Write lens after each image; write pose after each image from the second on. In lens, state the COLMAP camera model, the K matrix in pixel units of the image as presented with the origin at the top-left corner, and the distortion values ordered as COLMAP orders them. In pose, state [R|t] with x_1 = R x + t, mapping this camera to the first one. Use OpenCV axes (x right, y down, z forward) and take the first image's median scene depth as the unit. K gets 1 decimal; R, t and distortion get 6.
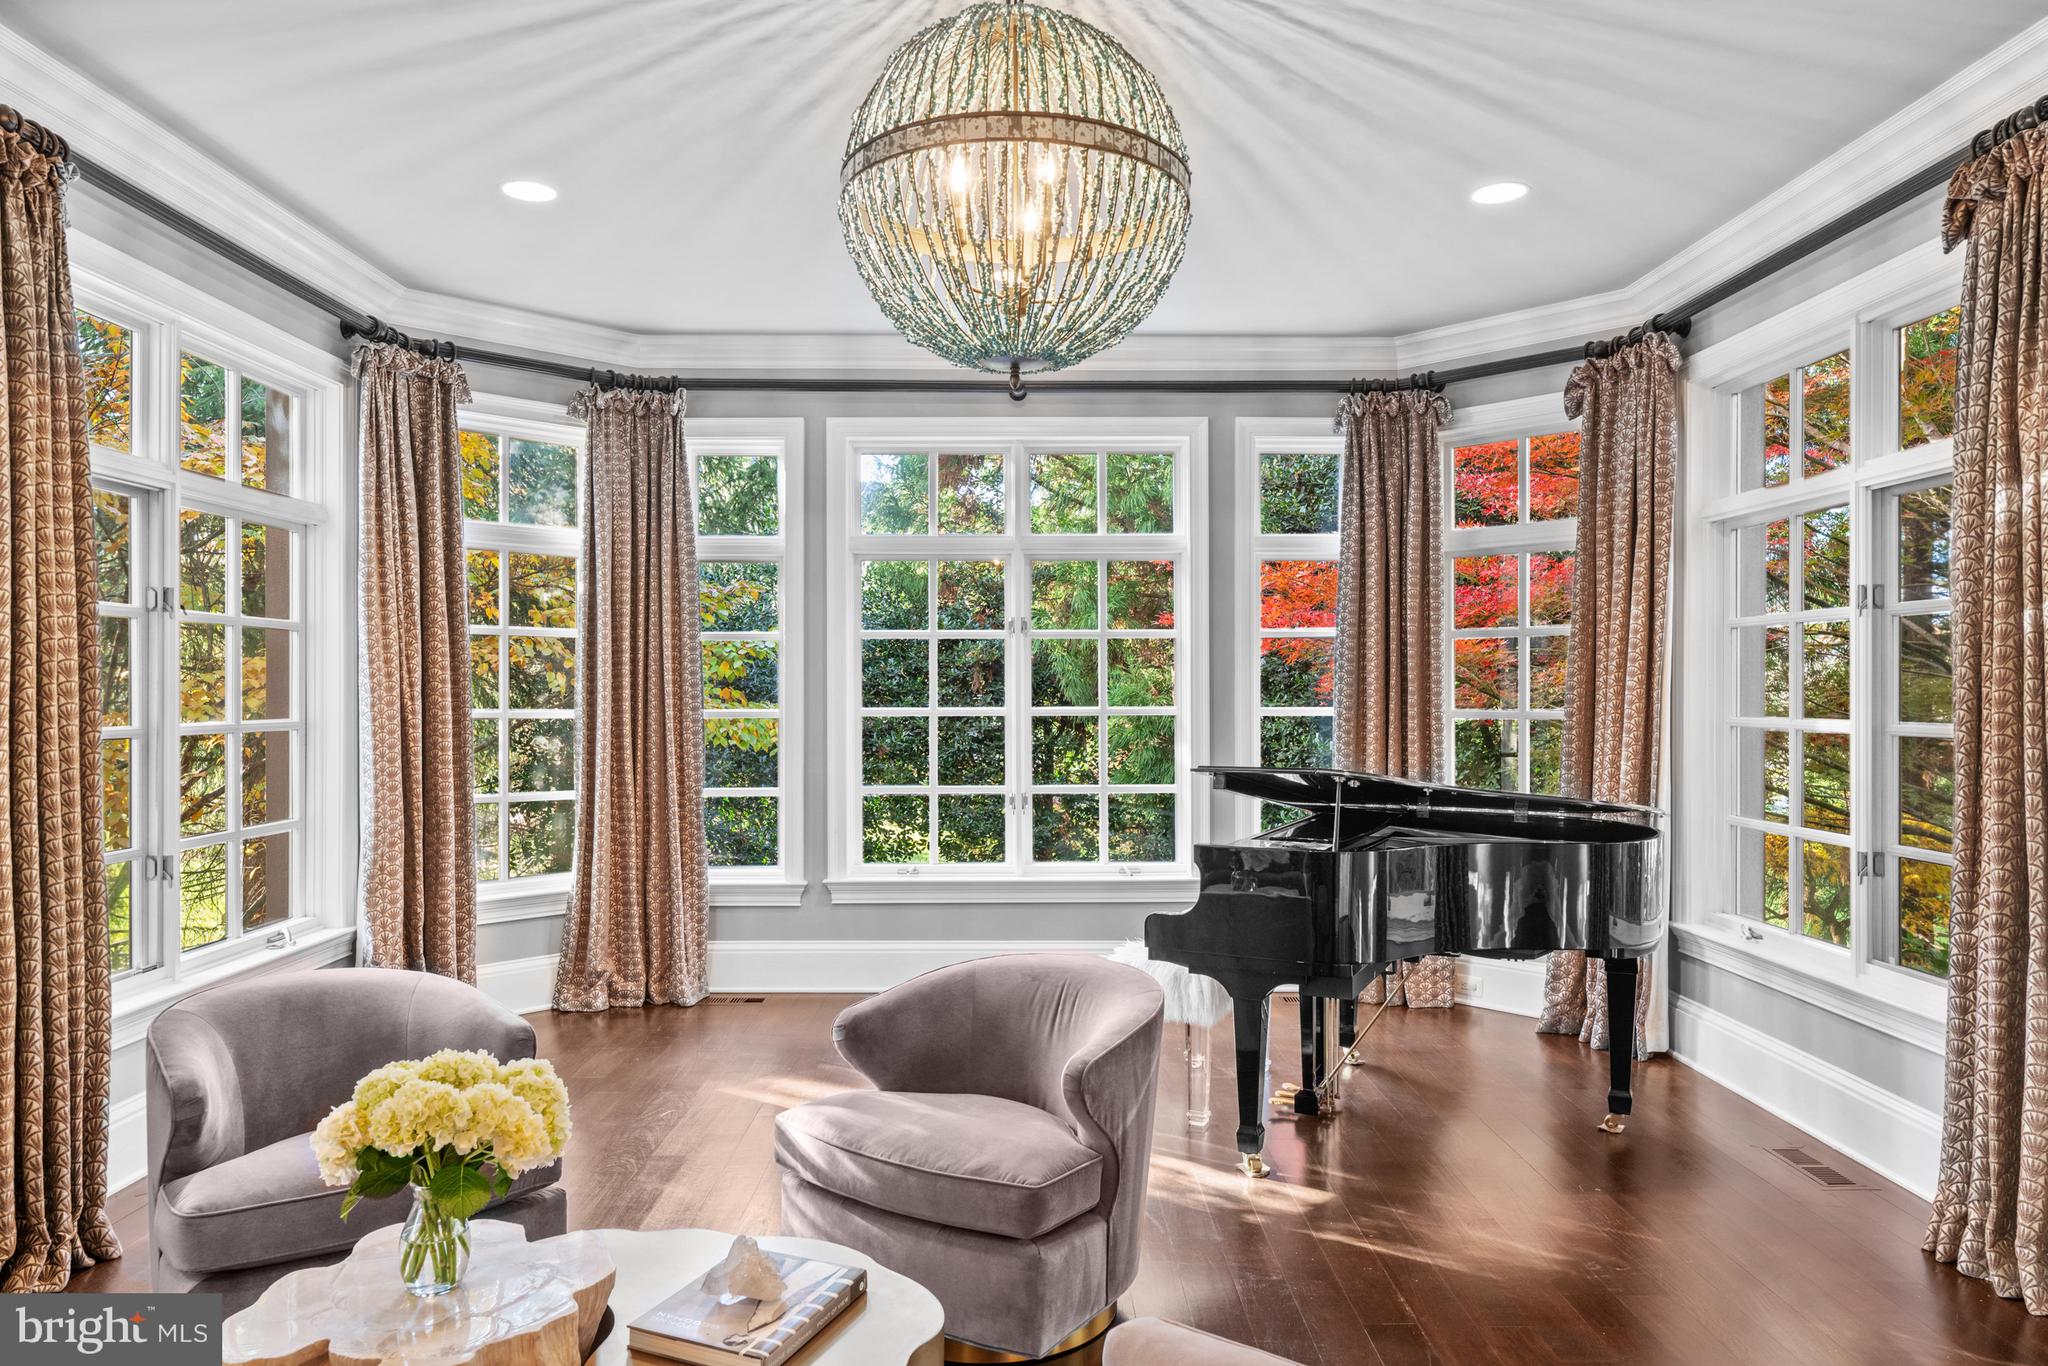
lens RADIAL K [[1328.3, 0, 1022.0], [0, 1328.3, 691.2], [0, 0, 1]] dist [0.004601, -0.006433]
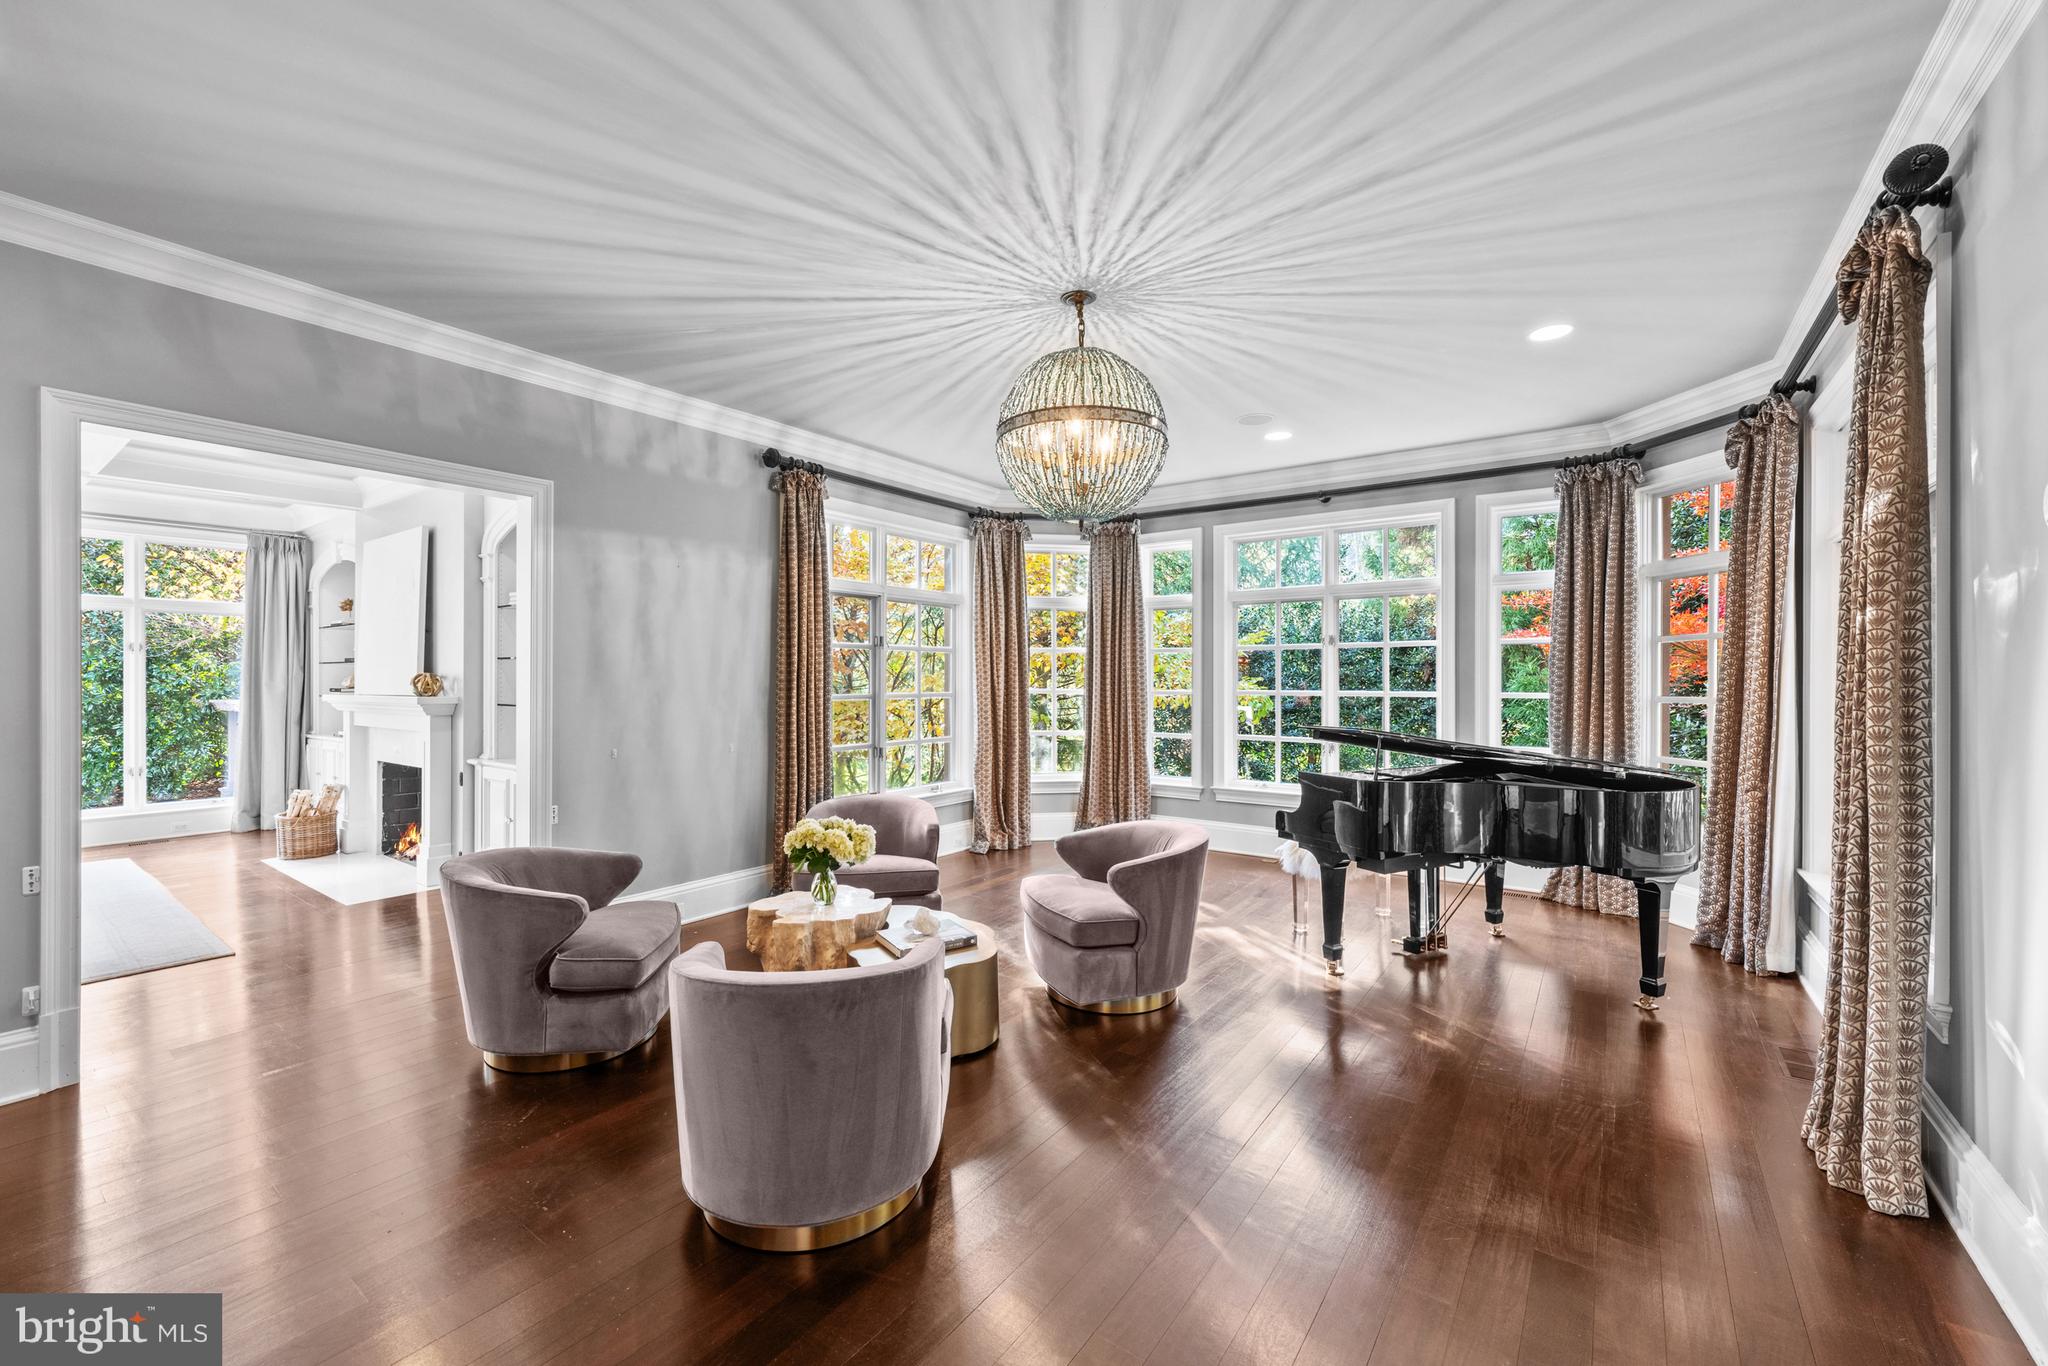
lens RADIAL K [[818.8, 0, 1026.2], [0, 818.8, 678.4], [0, 0, 1]] dist [0.001839, 0.000323]
pose [[0.809503, 0.001475, -0.587114, 0.327848], [-0.002845, 0.999995, -0.001410, -0.000306], [0.587109, 0.002811, 0.809503, -0.034418]]
